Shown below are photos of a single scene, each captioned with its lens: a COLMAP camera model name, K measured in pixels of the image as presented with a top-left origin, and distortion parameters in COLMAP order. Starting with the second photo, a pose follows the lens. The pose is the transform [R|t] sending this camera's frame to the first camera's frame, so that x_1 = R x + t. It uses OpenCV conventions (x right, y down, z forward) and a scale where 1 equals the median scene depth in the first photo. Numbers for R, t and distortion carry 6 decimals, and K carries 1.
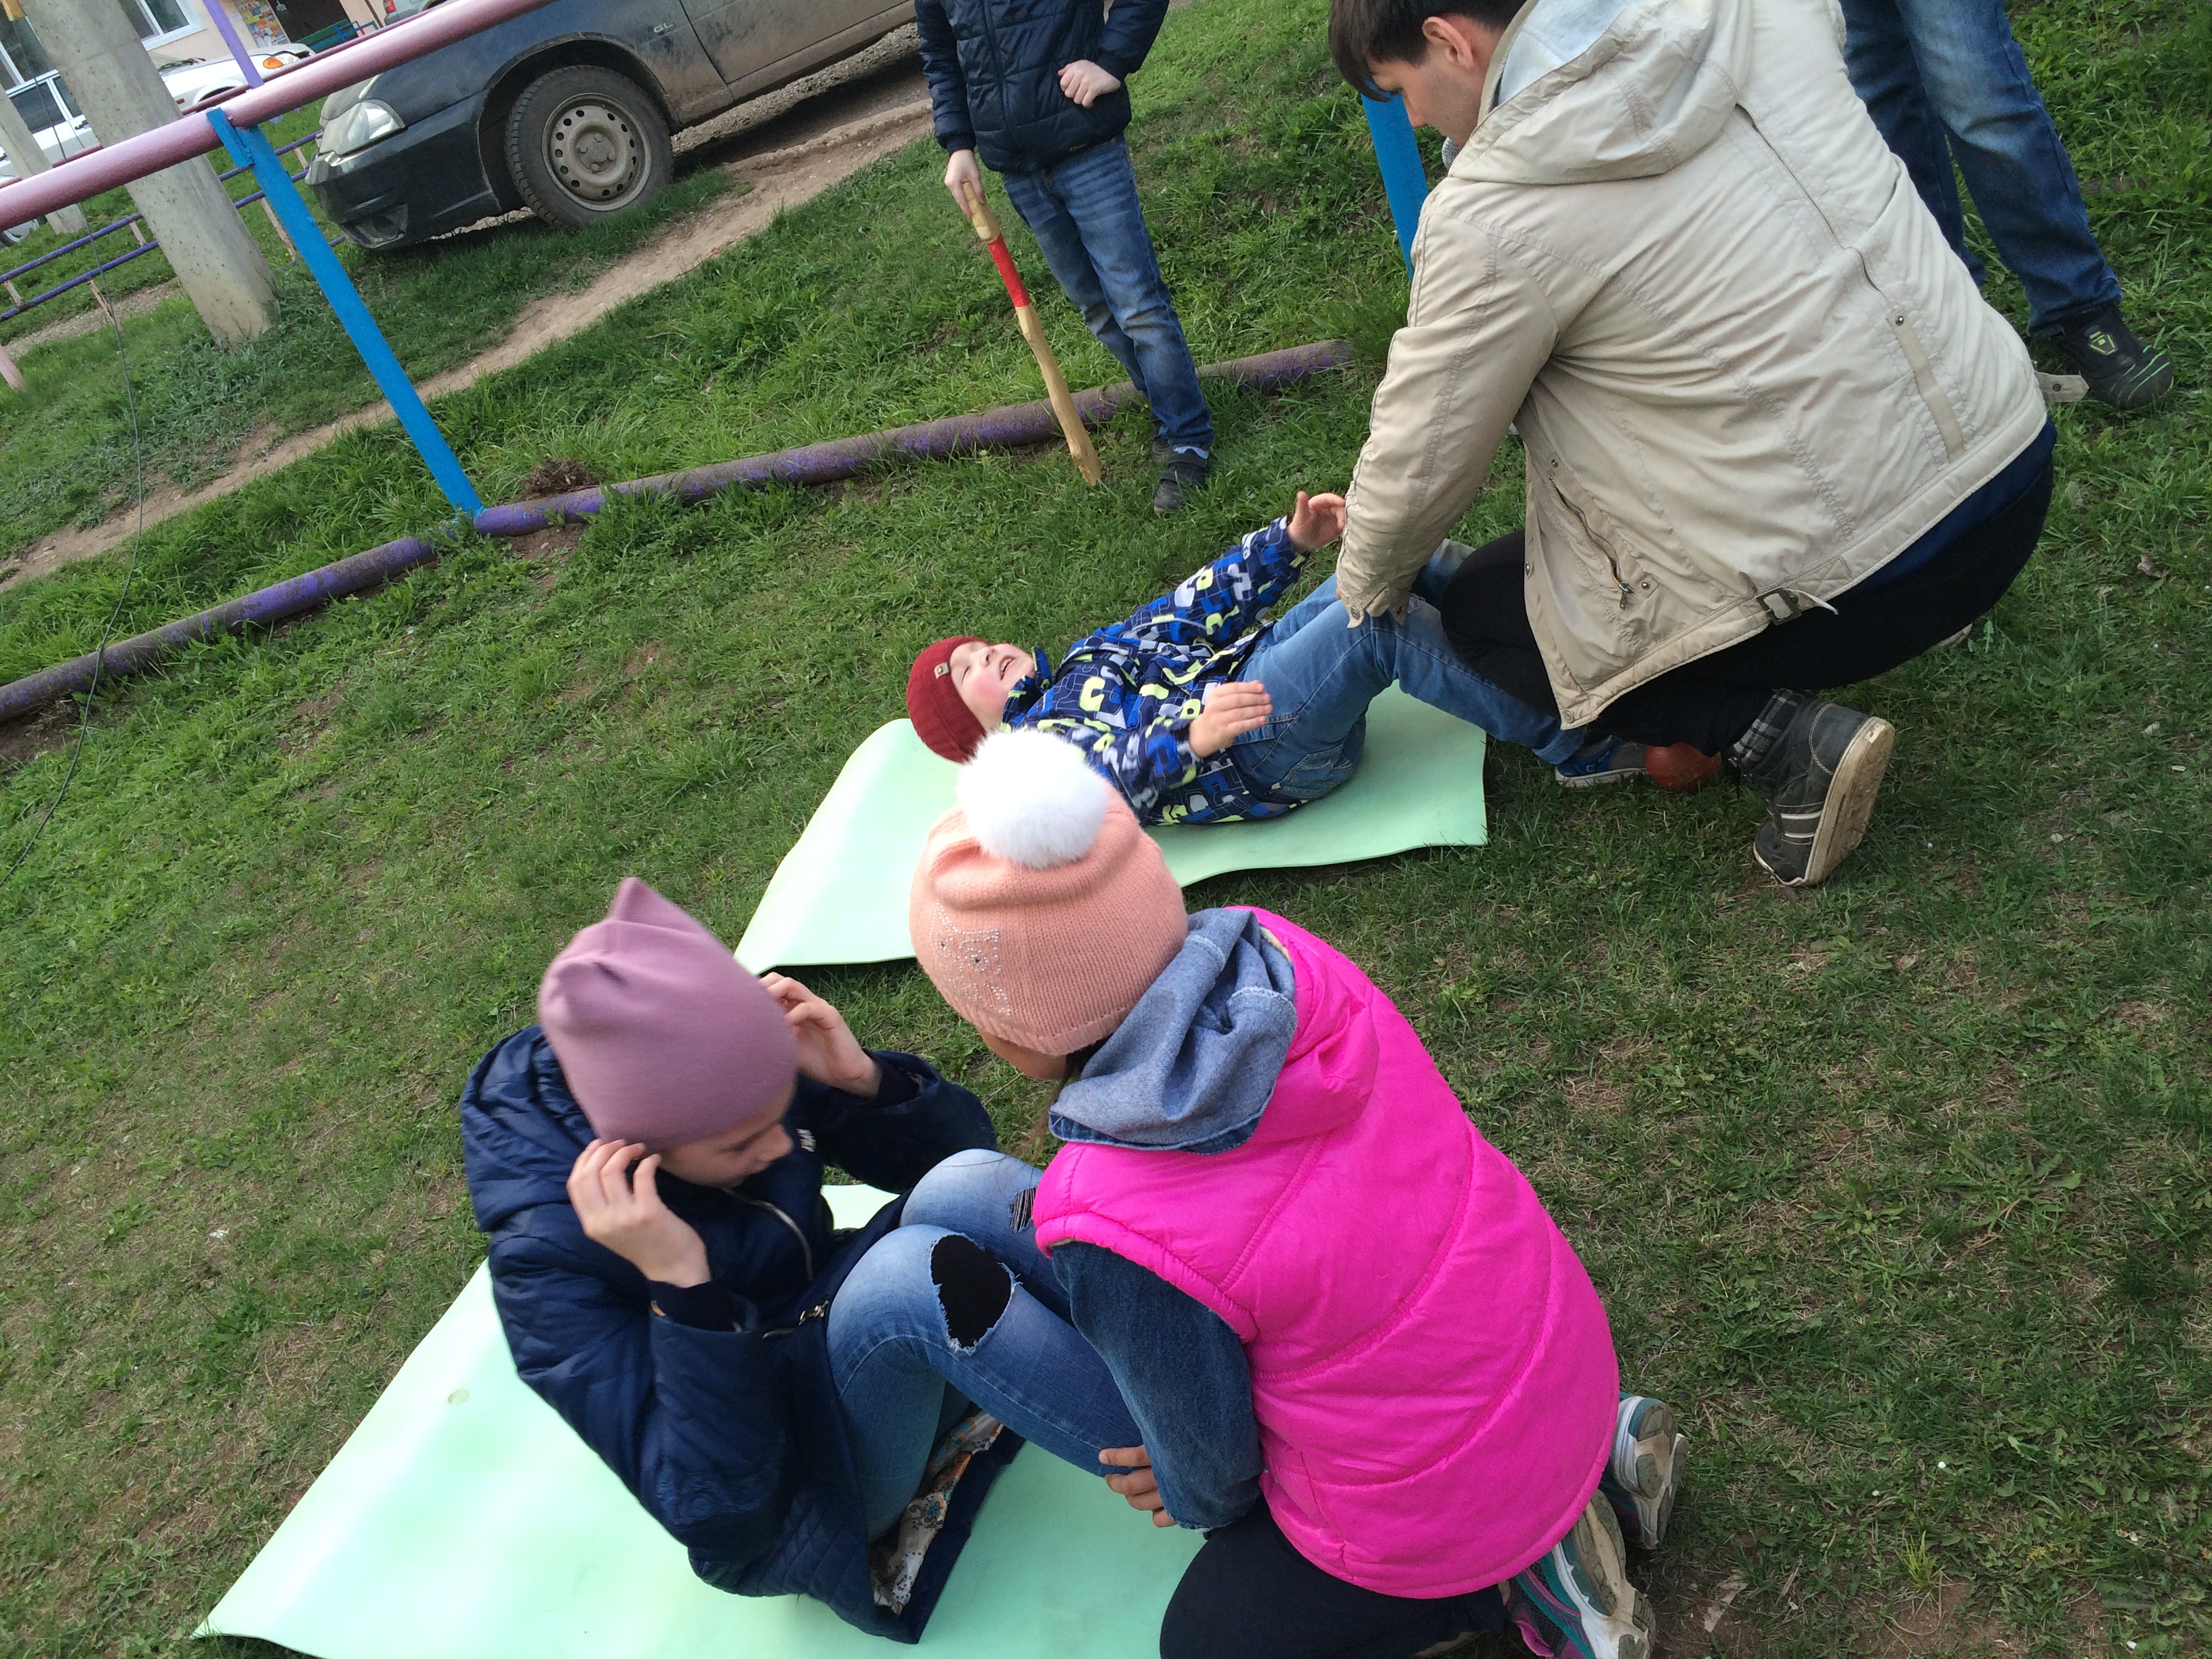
lens RADIAL K [[1885.1, 0, 1110.0], [0, 1885.1, 832.2], [0, 0, 1]] dist [0.089496, -0.111816]
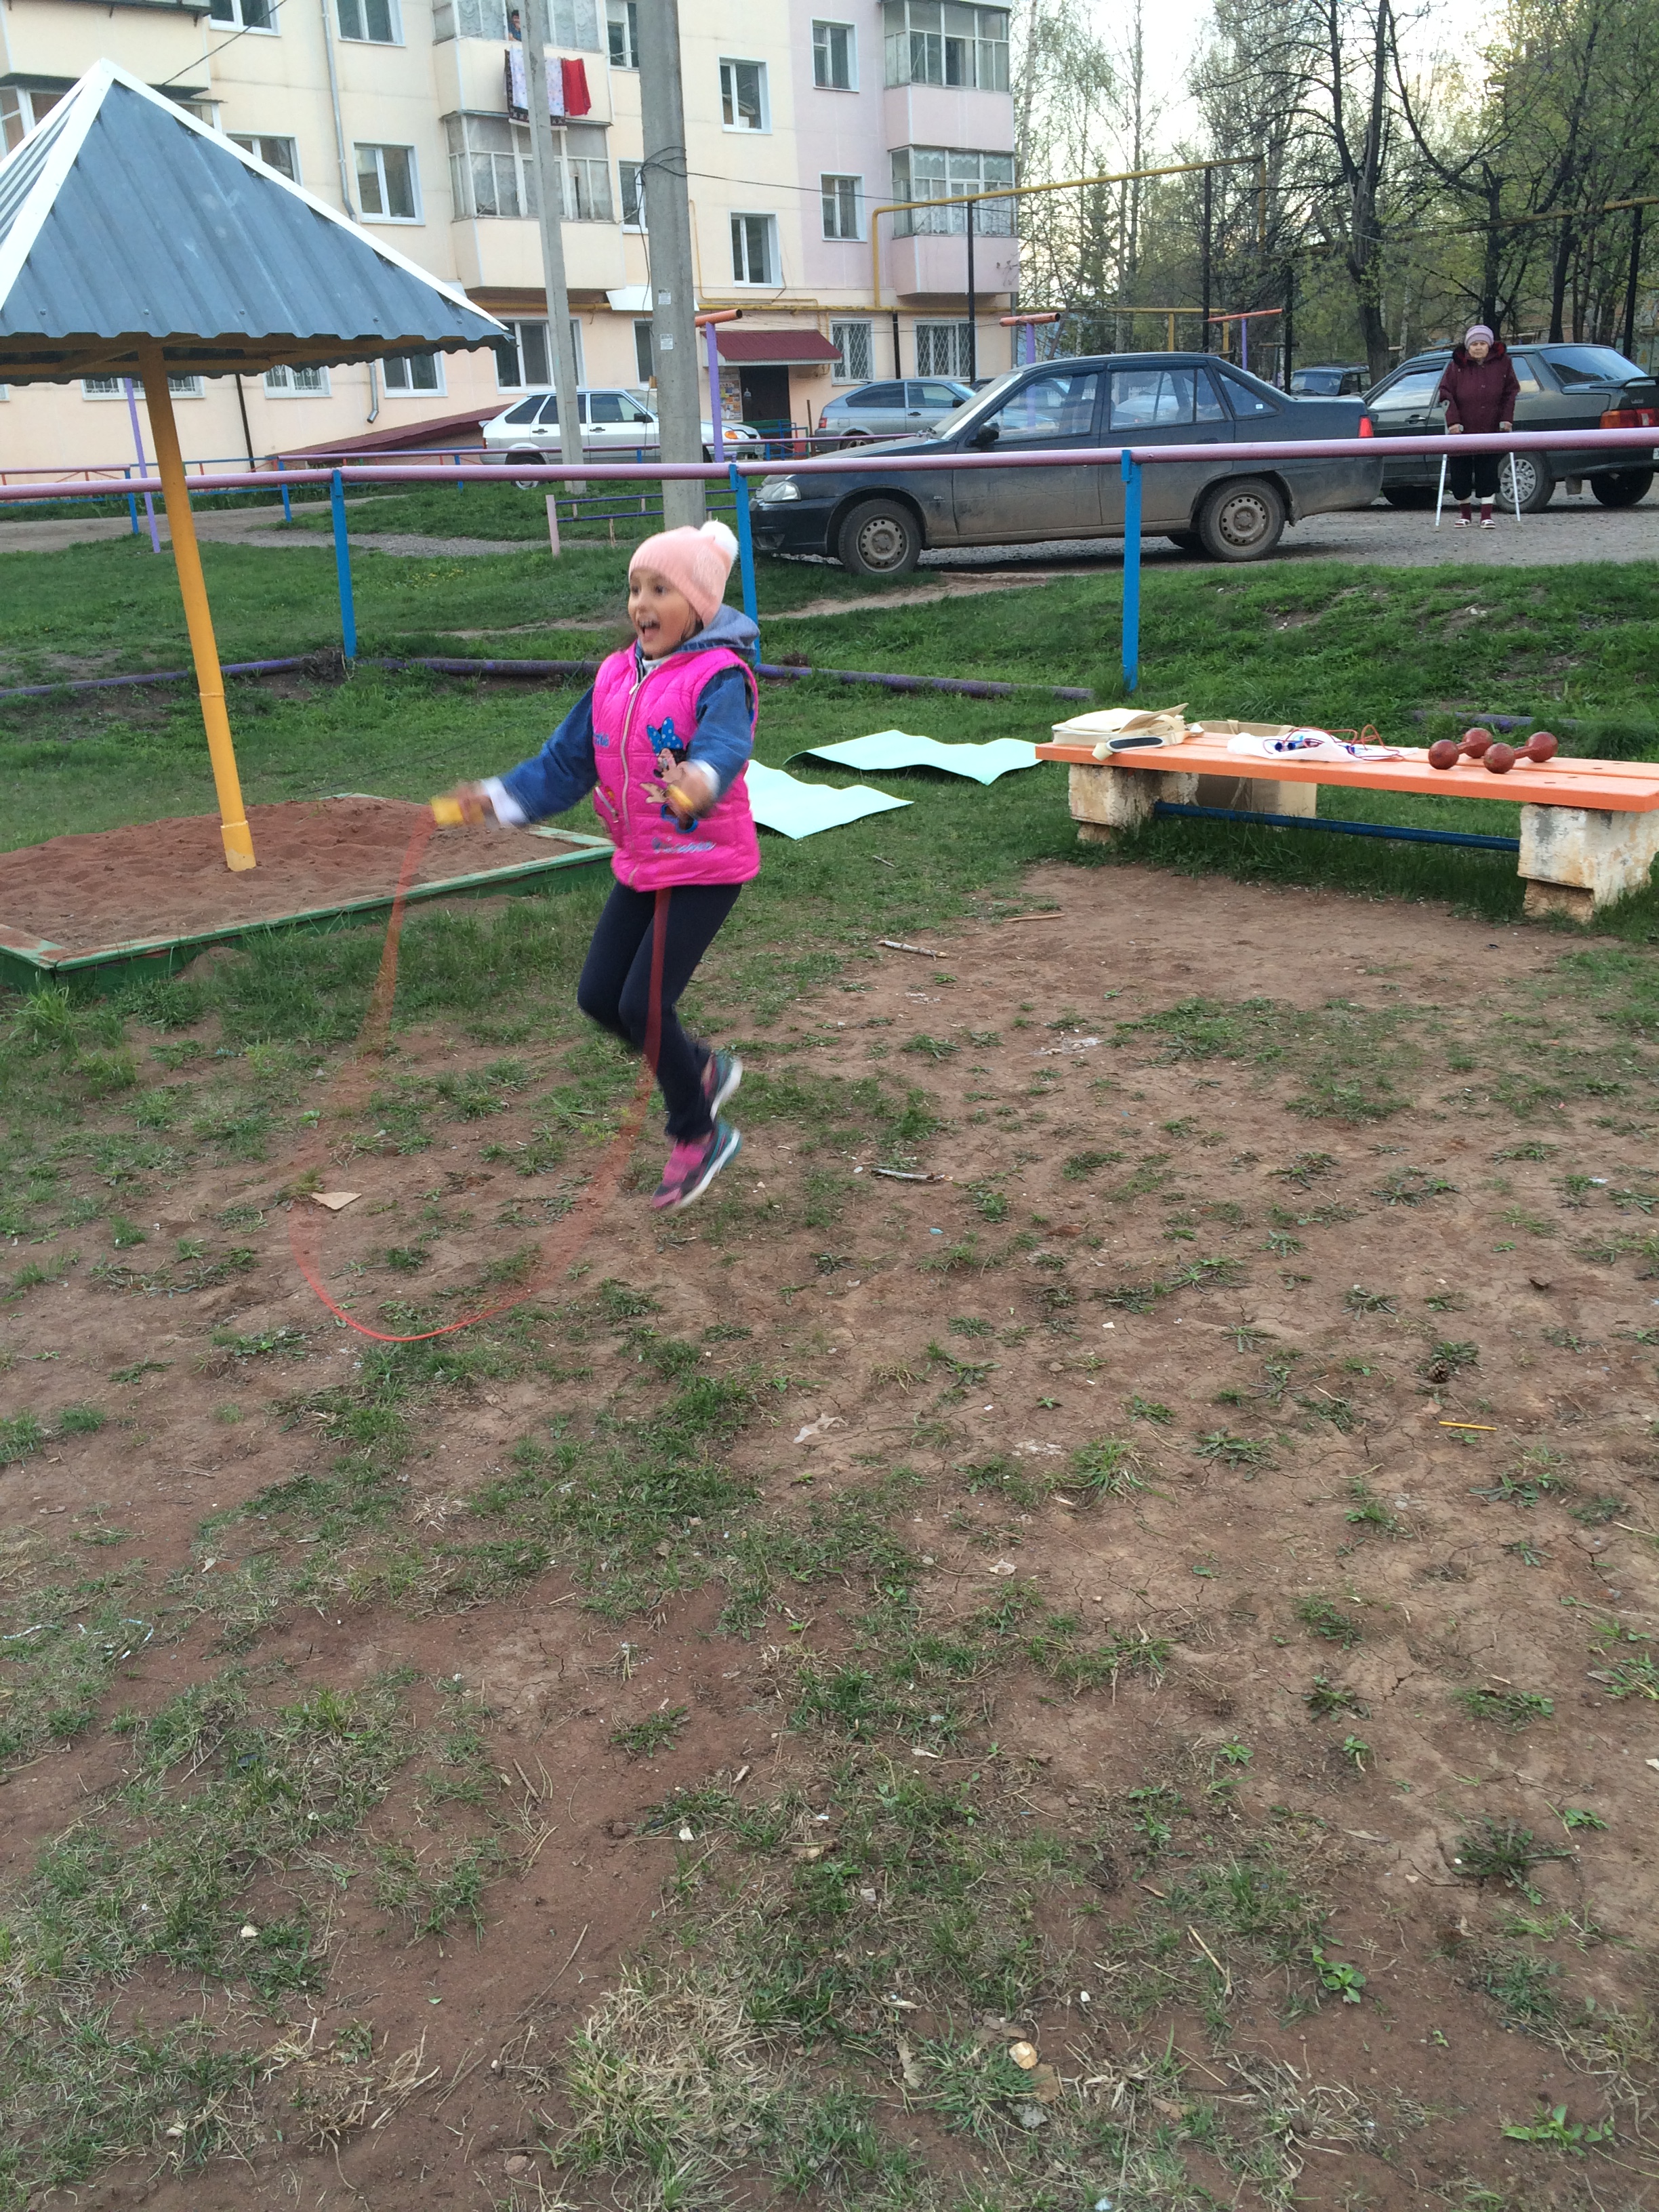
lens RADIAL K [[1885.1, 0, 830.2], [0, 1885.1, 1103.8], [0, 0, 1]] dist [0.089496, -0.111816]
pose [[0.896193, 0.395642, -0.200764, 0.337842], [-0.415728, 0.906901, -0.068559, 0.359557], [0.154948, 0.144905, 0.977238, -0.924908]]
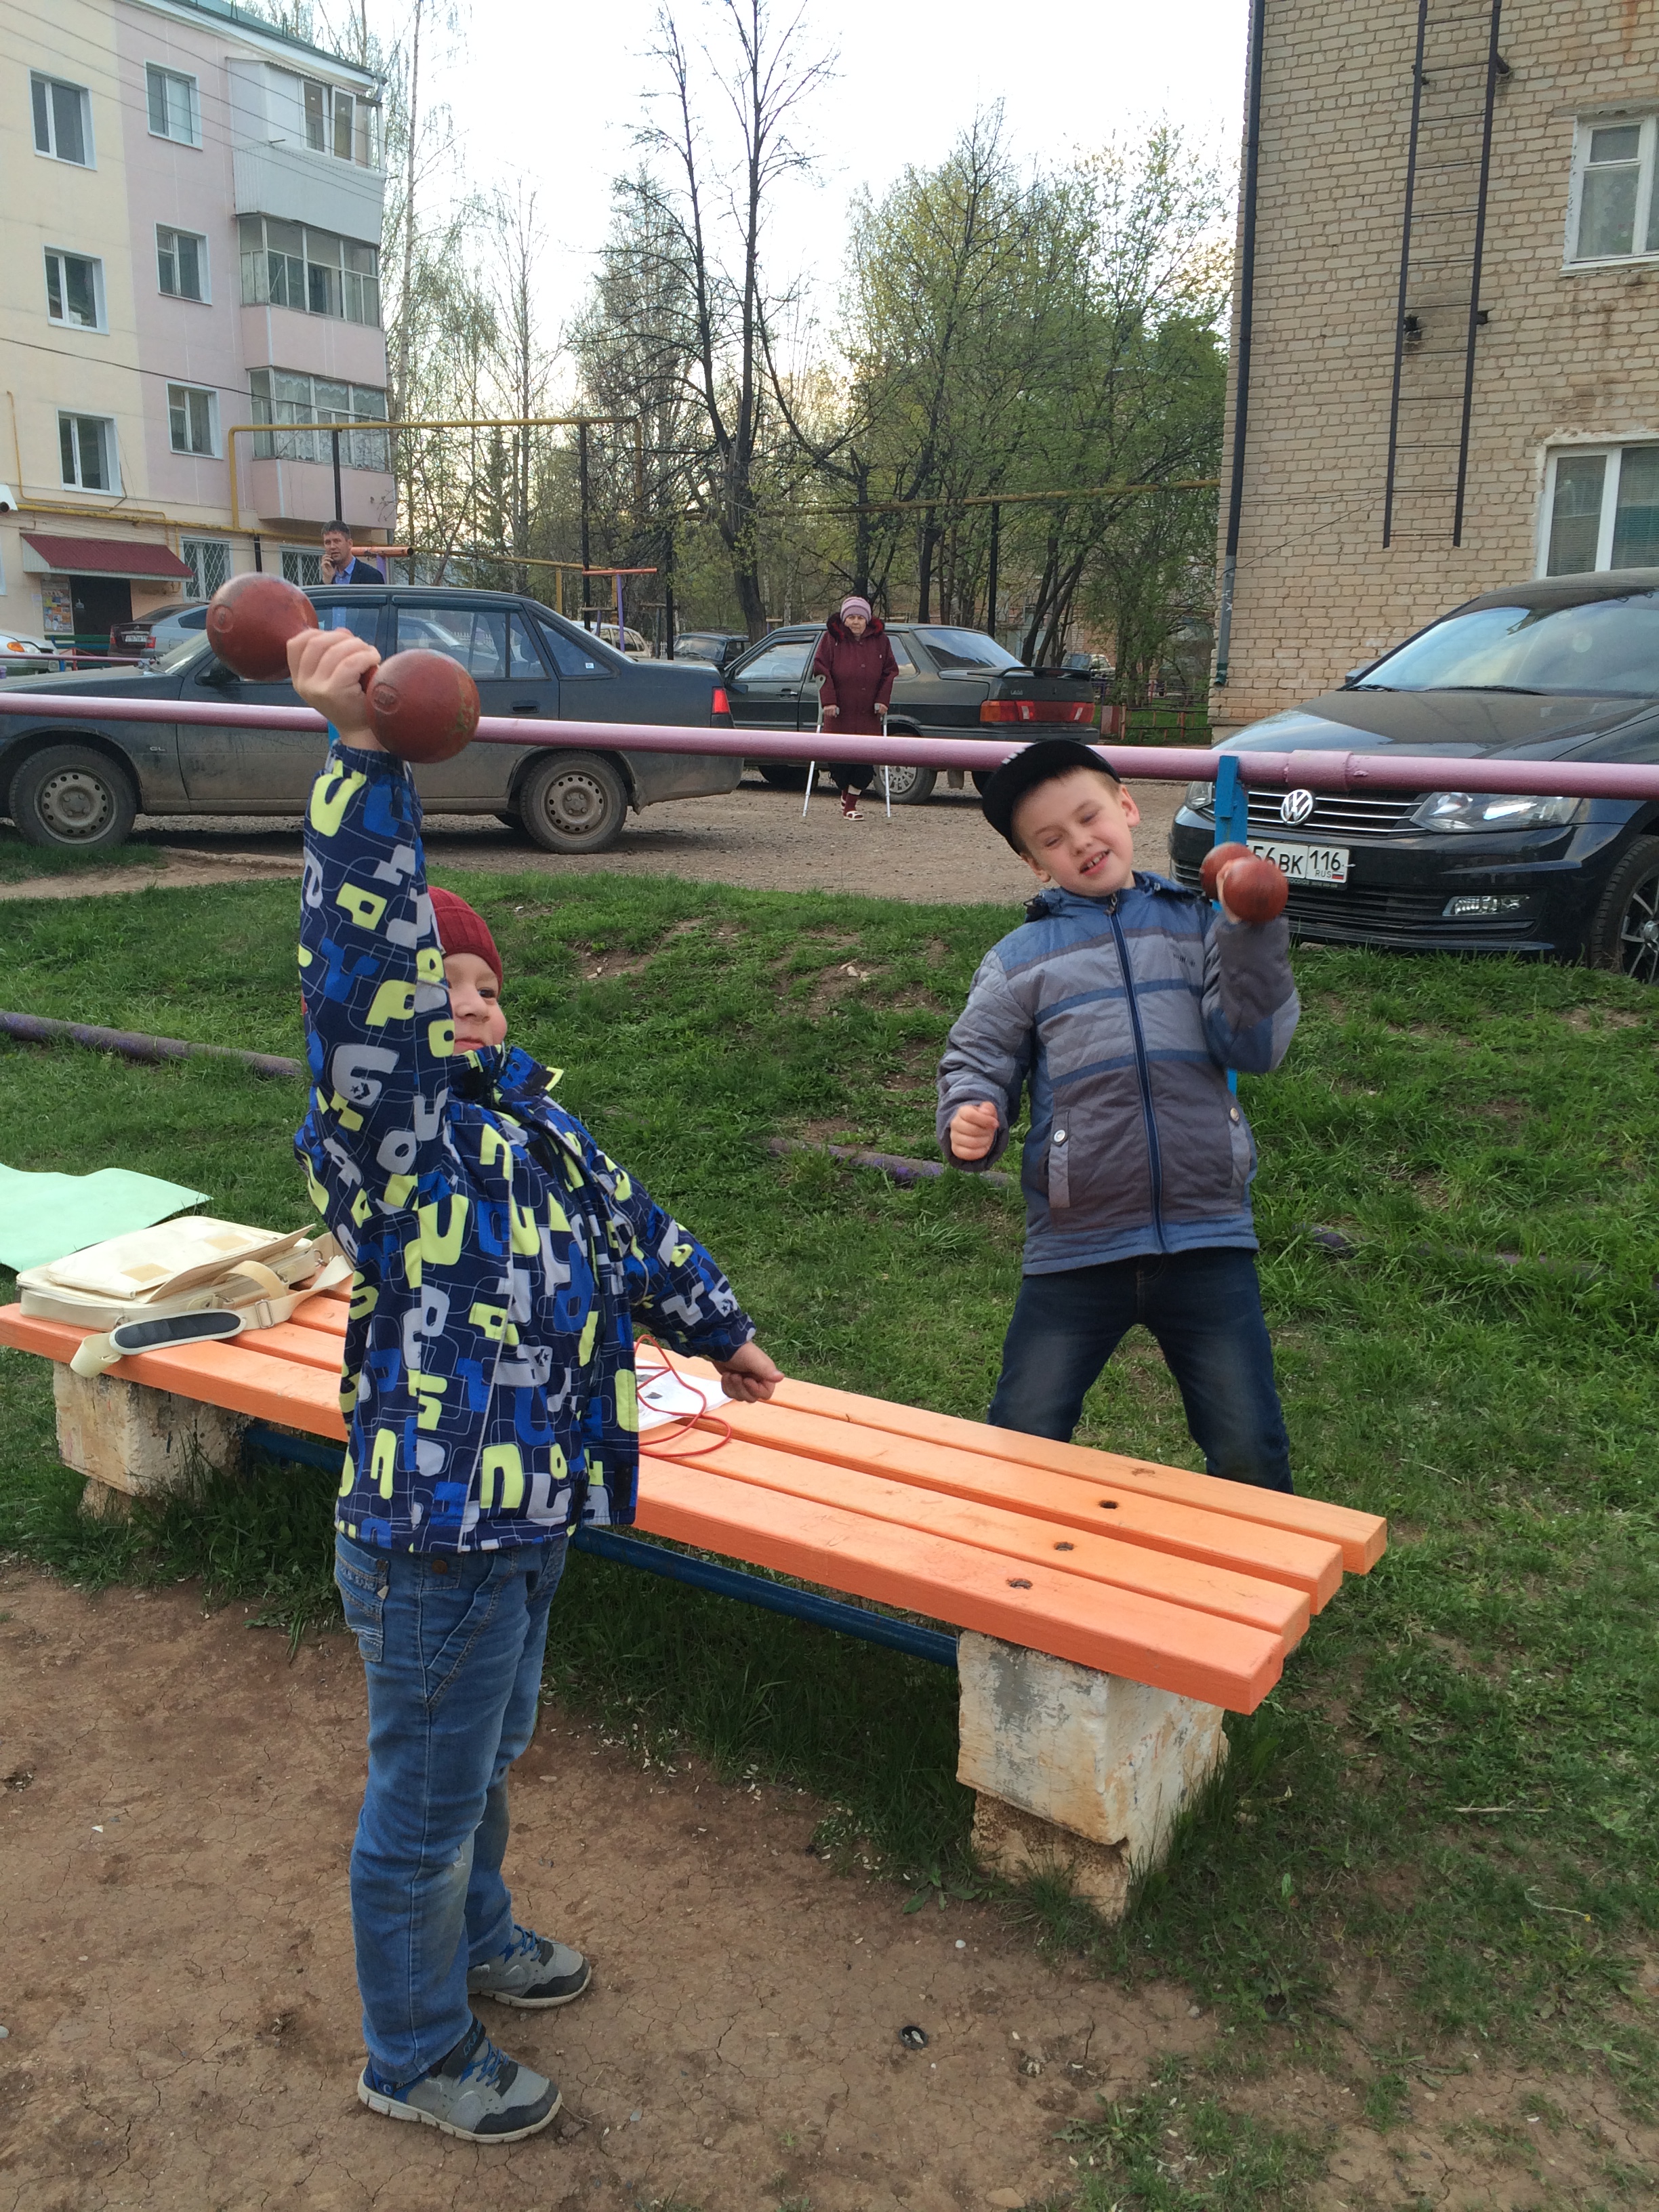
lens RADIAL K [[1885.1, 0, 830.2], [0, 1885.1, 1103.8], [0, 0, 1]] dist [0.089496, -0.111816]
pose [[0.928237, 0.370671, 0.031292, 0.319814], [-0.346389, 0.891959, -0.290558, 0.061828], [-0.135613, 0.258868, 0.956345, -0.403534]]
